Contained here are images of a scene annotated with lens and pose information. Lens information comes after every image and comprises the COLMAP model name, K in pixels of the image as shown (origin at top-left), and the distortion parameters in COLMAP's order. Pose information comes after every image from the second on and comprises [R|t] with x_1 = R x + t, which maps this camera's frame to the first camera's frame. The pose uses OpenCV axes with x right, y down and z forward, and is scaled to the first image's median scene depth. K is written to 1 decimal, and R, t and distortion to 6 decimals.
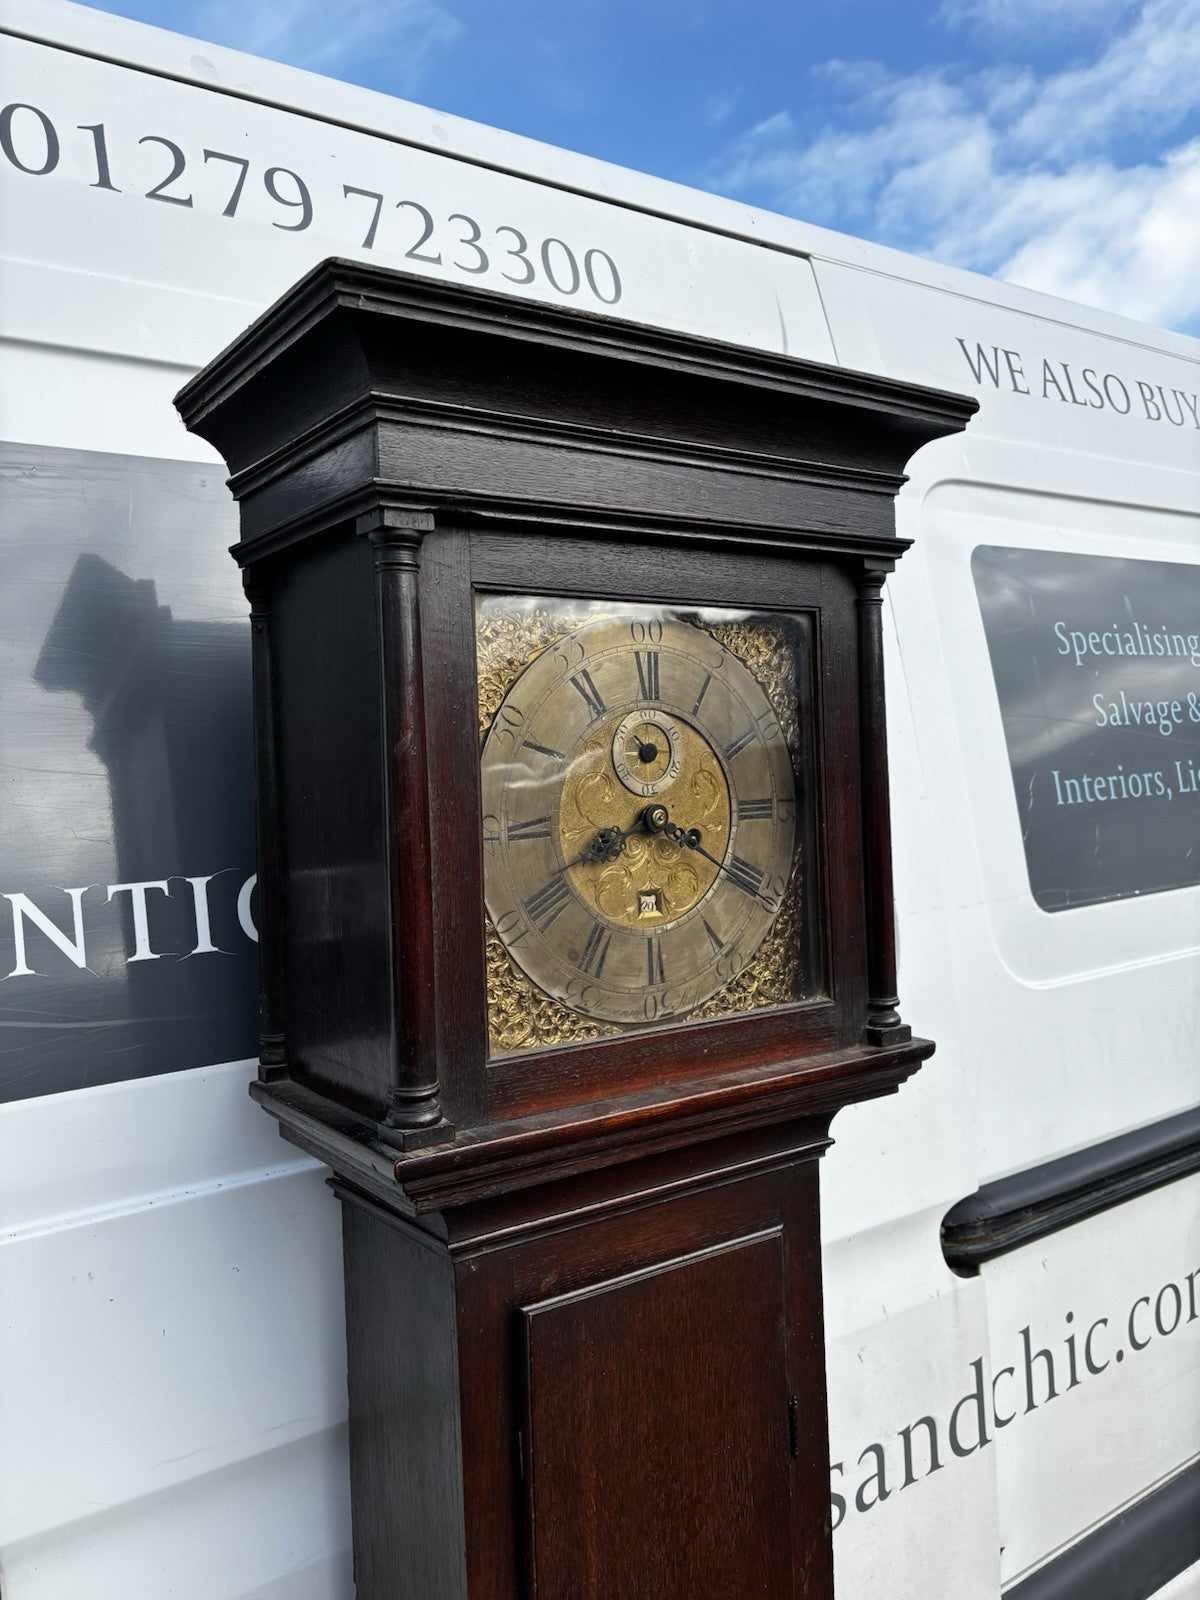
lens RADIAL K [[1205.7, 0, 600.0], [0, 1205.7, 800.0], [0, 0, 1]] dist [0.100959, -0.133463]
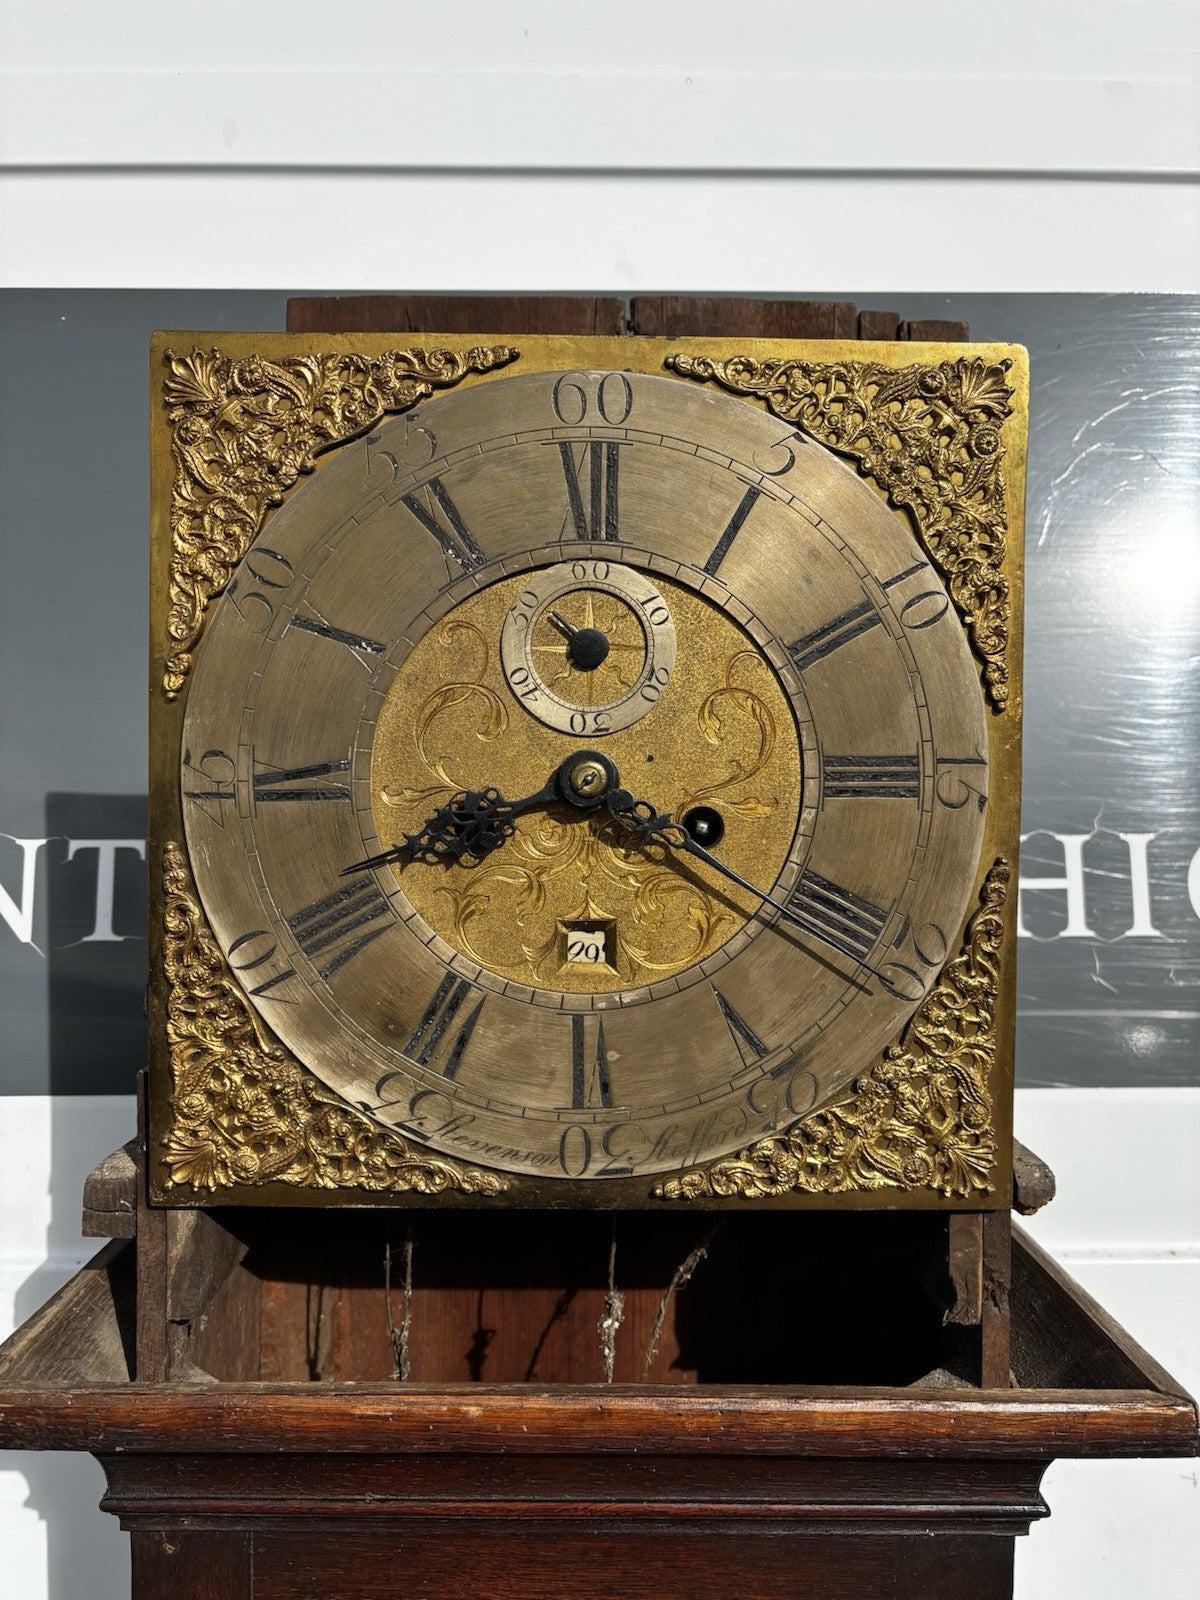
lens RADIAL K [[1238.5, 0, 600.0], [0, 1238.5, 800.0], [0, 0, 1]] dist [0.057418, -0.099242]
pose [[0.827476, 0.052228, -0.559067, 0.327851], [-0.049092, 0.998581, 0.020628, 0.013049], [0.559351, 0.010377, 0.828866, 0.563148]]
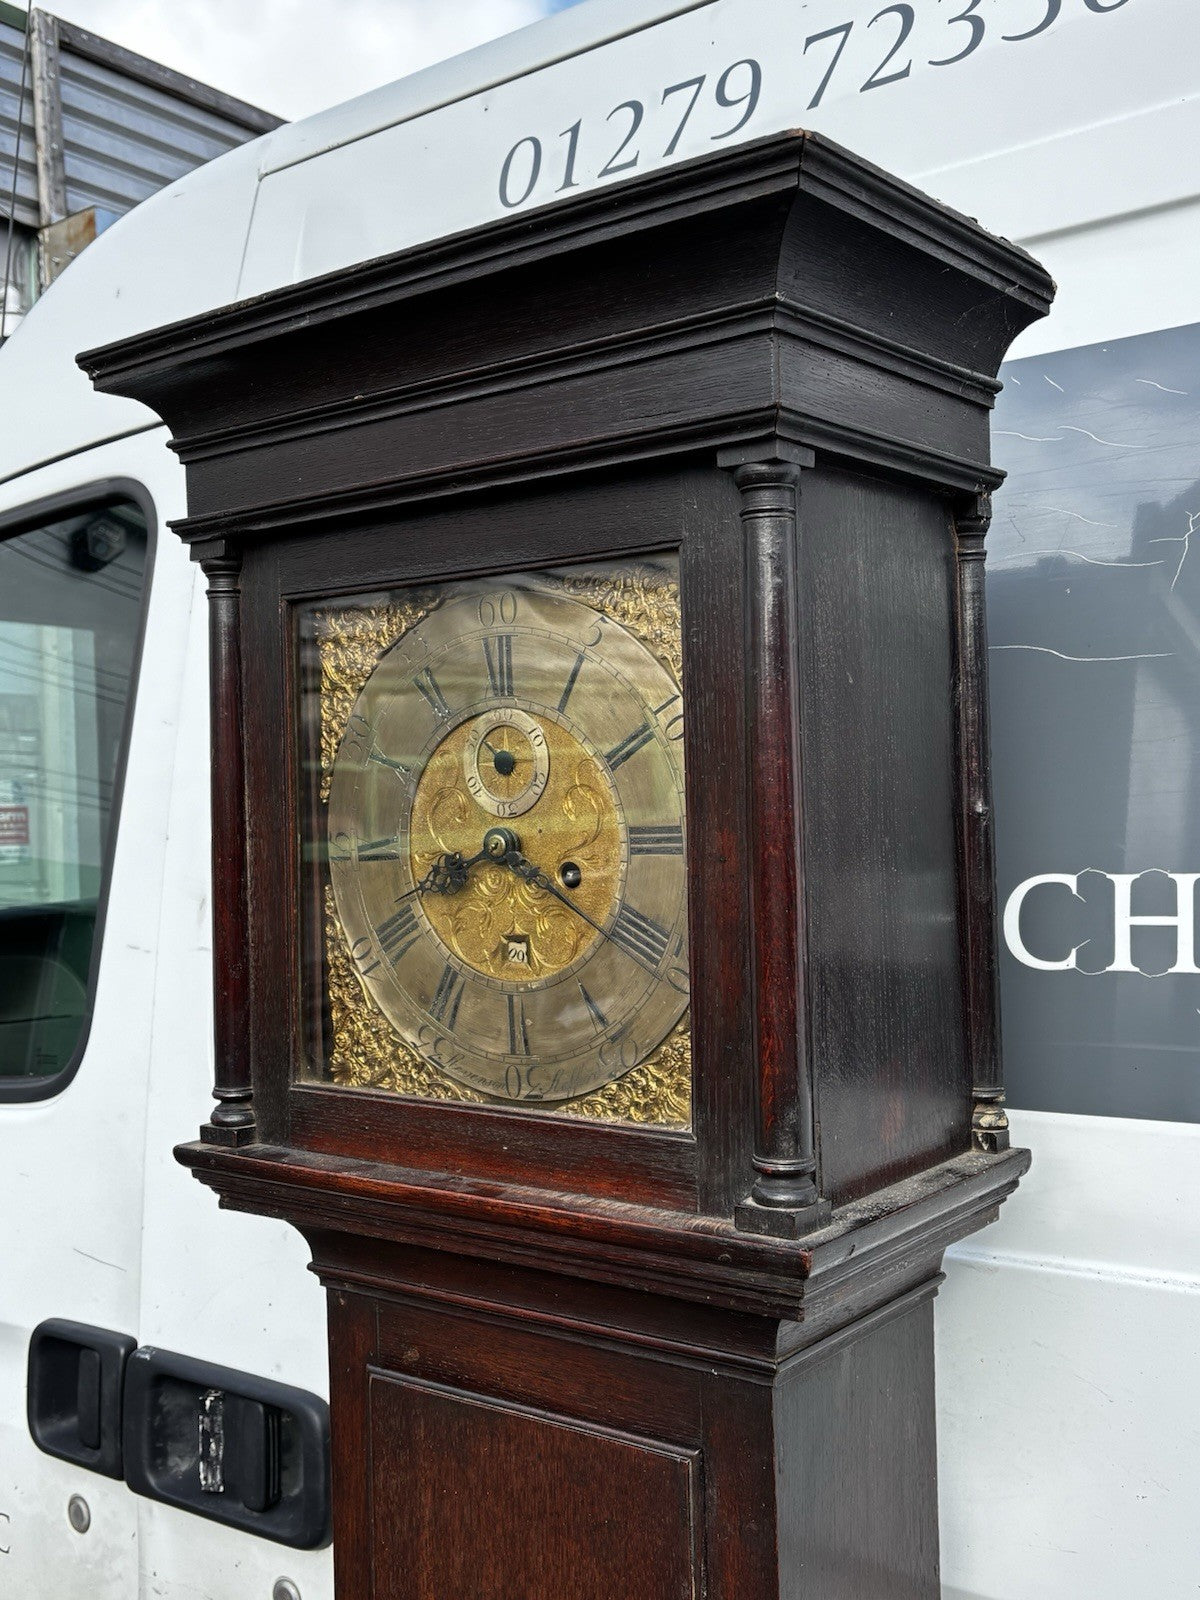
lens RADIAL K [[1623.2, 0, 600.0], [0, 1623.2, 800.0], [0, 0, 1]] dist [0.153332, -0.416122]
pose [[0.319399, 0.027524, -0.947220, 1.054599], [0.000726, 0.999571, 0.029290, -0.044959], [0.947620, -0.010043, 0.319242, 0.700661]]
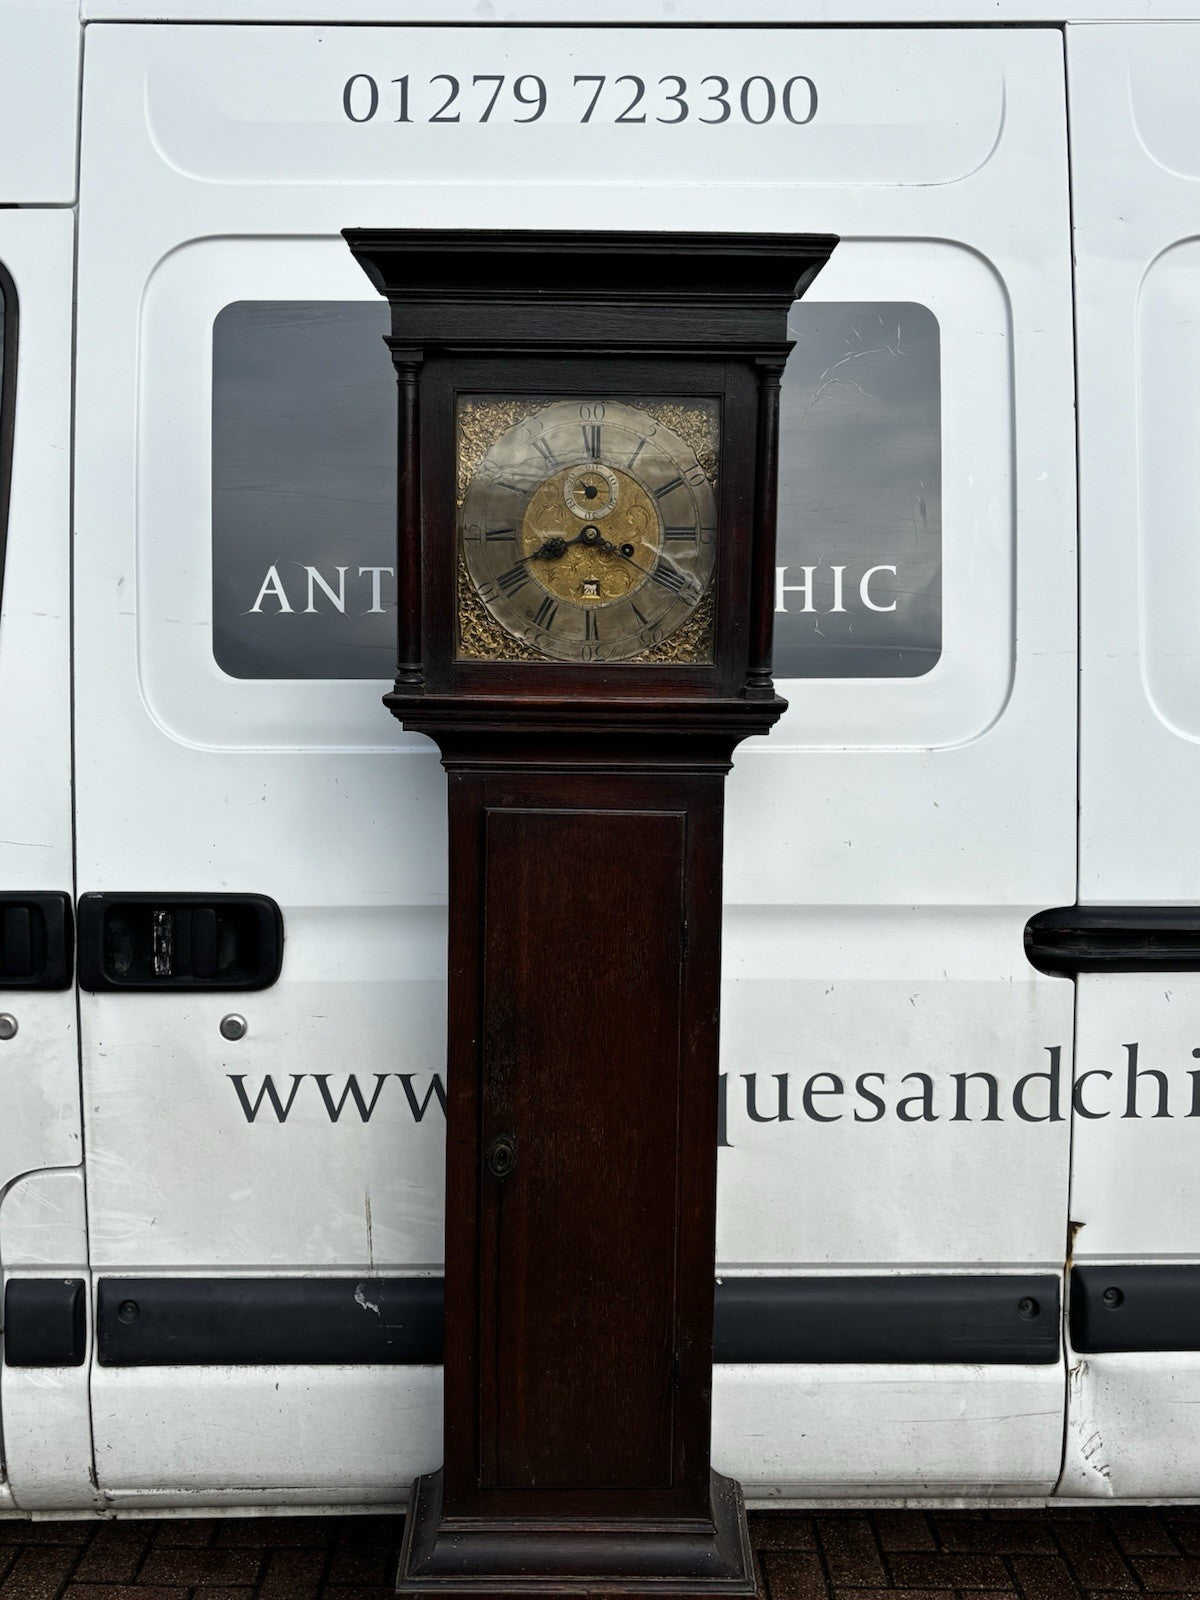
lens RADIAL K [[1623.2, 0, 600.0], [0, 1623.2, 800.0], [0, 0, 1]] dist [0.153332, -0.416122]
pose [[0.826043, 0.118921, -0.550918, 1.248887], [-0.051090, 0.989261, 0.136937, 0.065514], [0.561286, -0.084969, 0.823248, -0.772975]]
